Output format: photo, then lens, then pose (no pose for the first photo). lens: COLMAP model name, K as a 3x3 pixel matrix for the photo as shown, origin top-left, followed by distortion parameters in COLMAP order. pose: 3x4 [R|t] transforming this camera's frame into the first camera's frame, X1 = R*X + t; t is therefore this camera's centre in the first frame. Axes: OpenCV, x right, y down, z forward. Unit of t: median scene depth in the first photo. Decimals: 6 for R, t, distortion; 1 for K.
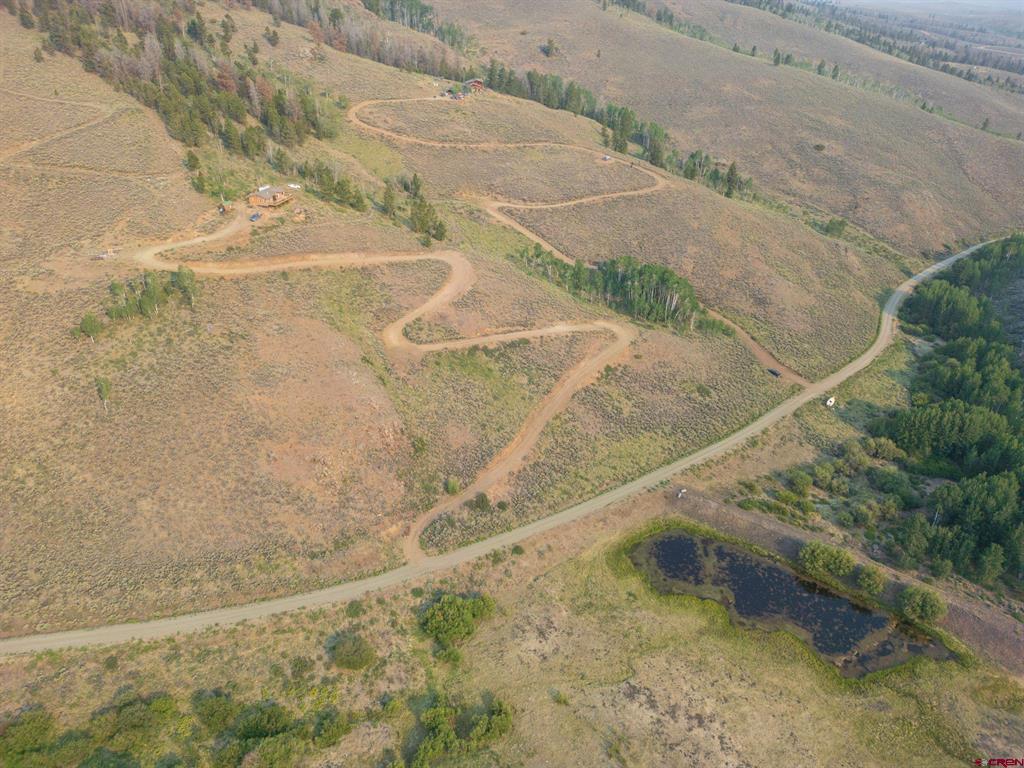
lens RADIAL K [[711.5, 0, 511.5], [0, 711.5, 380.5], [0, 0, 1]] dist [0.083140, -0.082831]
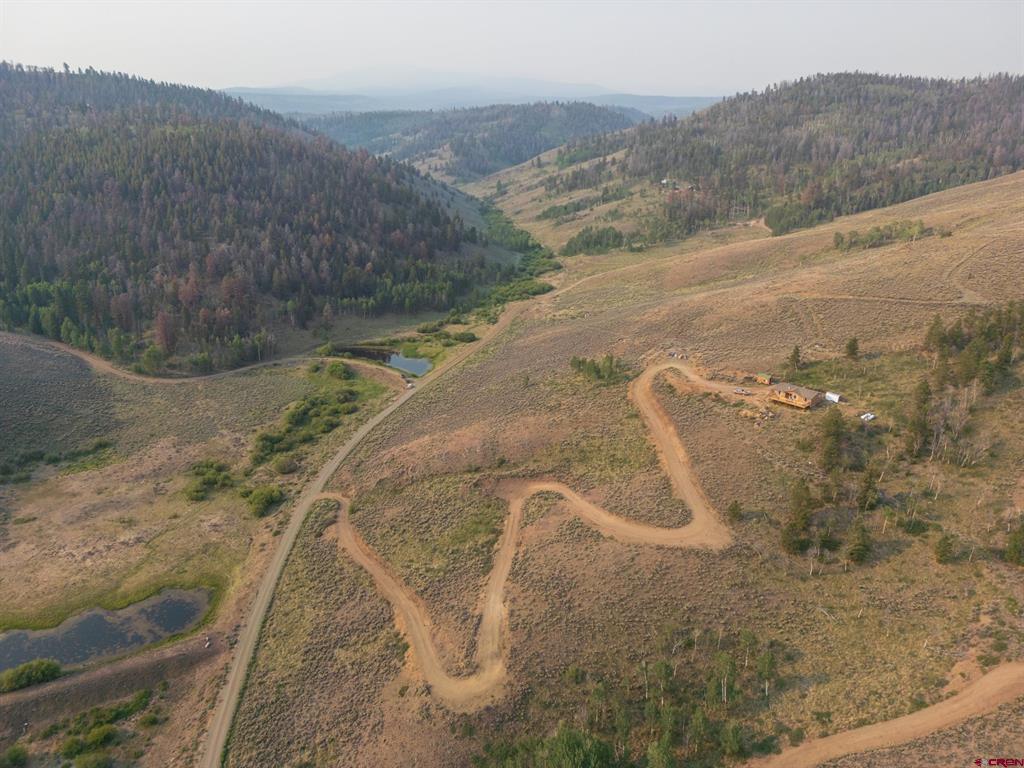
lens RADIAL K [[711.5, 0, 511.5], [0, 711.5, 380.5], [0, 0, 1]] dist [0.083140, -0.082831]
pose [[-0.495400, 0.267578, -0.826427, 0.617329], [-0.458868, 0.727195, 0.510517, -0.638401], [0.737576, 0.632131, -0.237469, 1.099856]]
